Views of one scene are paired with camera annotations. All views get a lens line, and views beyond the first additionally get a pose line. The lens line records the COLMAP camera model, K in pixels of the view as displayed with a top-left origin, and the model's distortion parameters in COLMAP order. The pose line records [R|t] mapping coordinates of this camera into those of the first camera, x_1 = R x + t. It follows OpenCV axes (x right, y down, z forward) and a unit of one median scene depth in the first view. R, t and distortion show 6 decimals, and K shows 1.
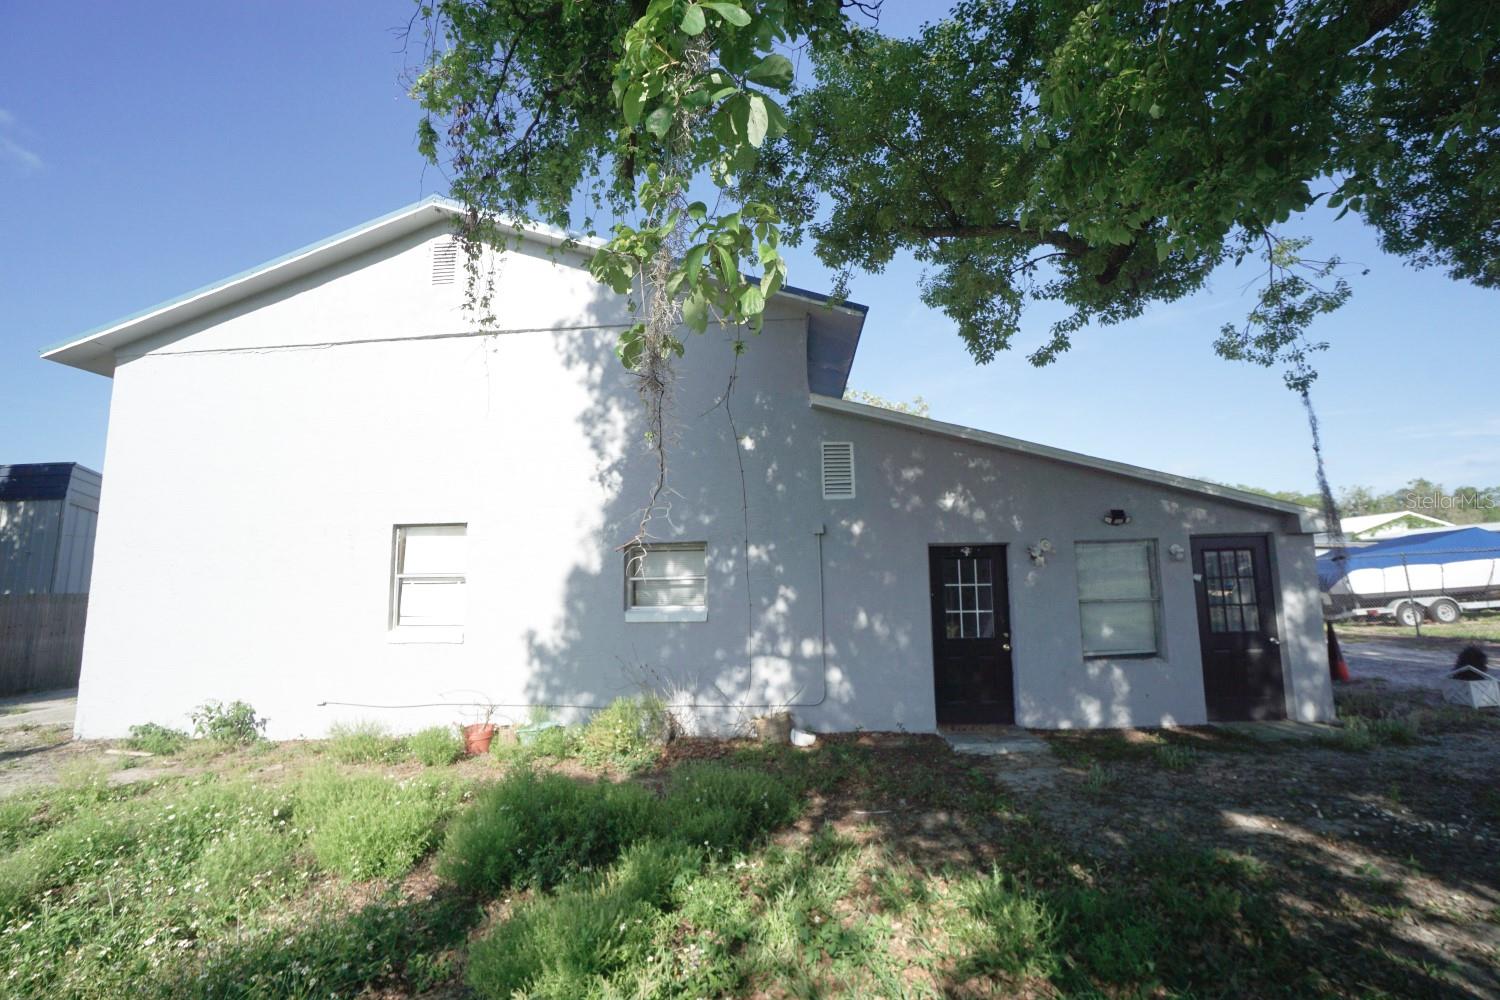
lens RADIAL K [[667.1, 0, 750.0], [0, 667.1, 500.0], [0, 0, 1]] dist [-0.071666, 0.027561]
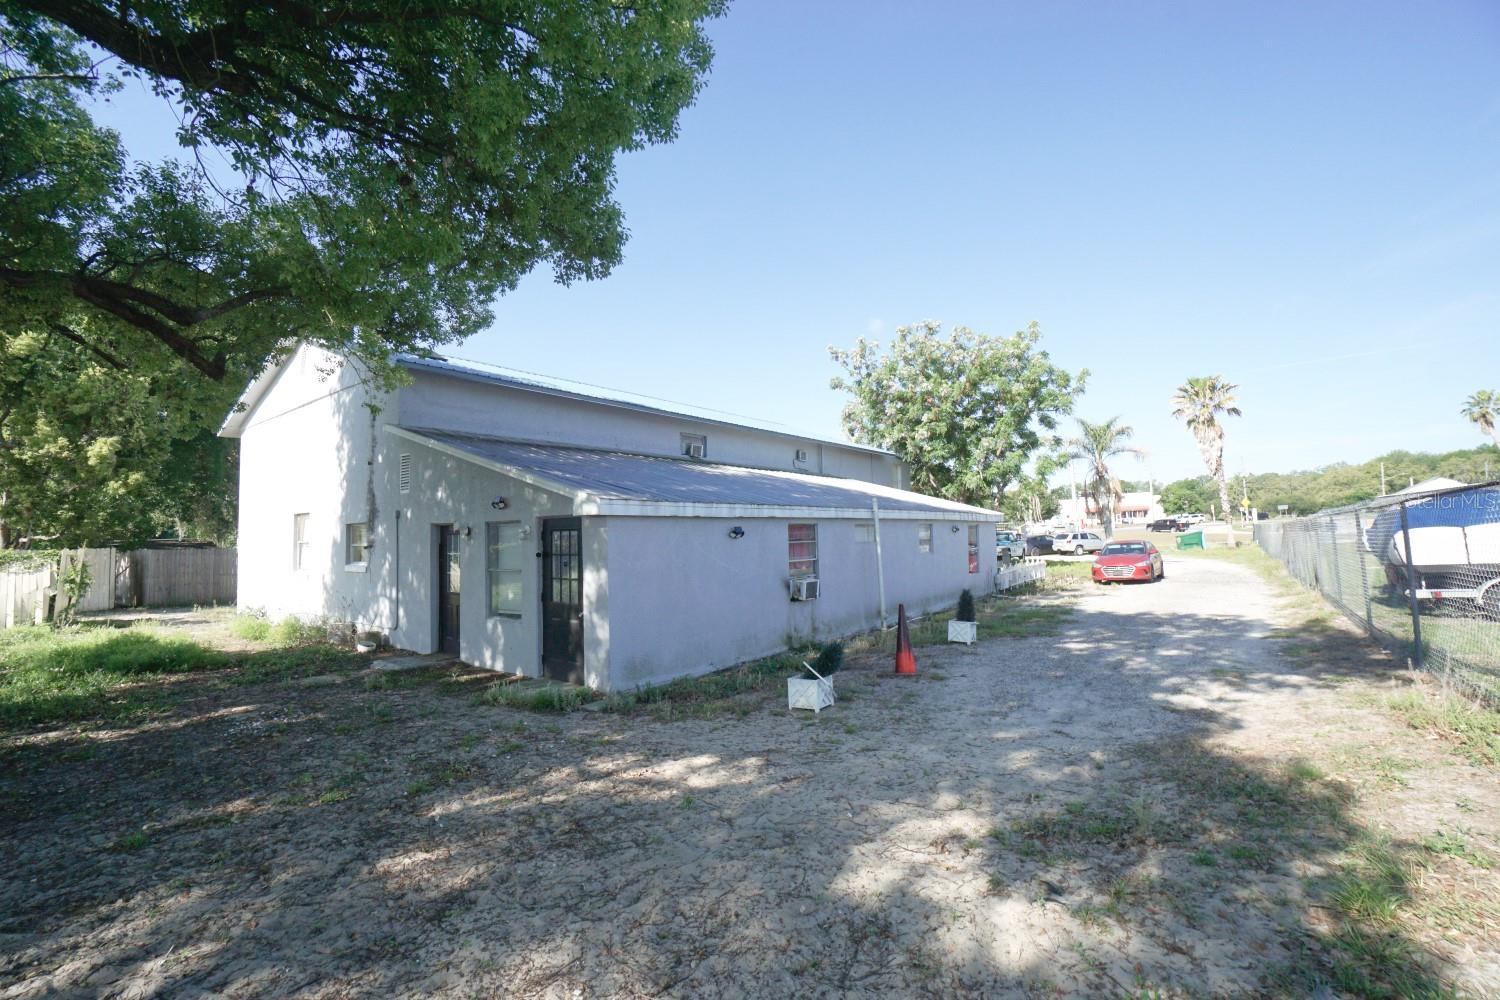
lens RADIAL K [[667.1, 0, 750.0], [0, 667.1, 500.0], [0, 0, 1]] dist [-0.071666, 0.027561]
pose [[0.829160, -0.026273, -0.558394, 1.674067], [0.073377, 0.995367, 0.062124, -0.023039], [0.554175, -0.092484, 0.827246, 0.248644]]
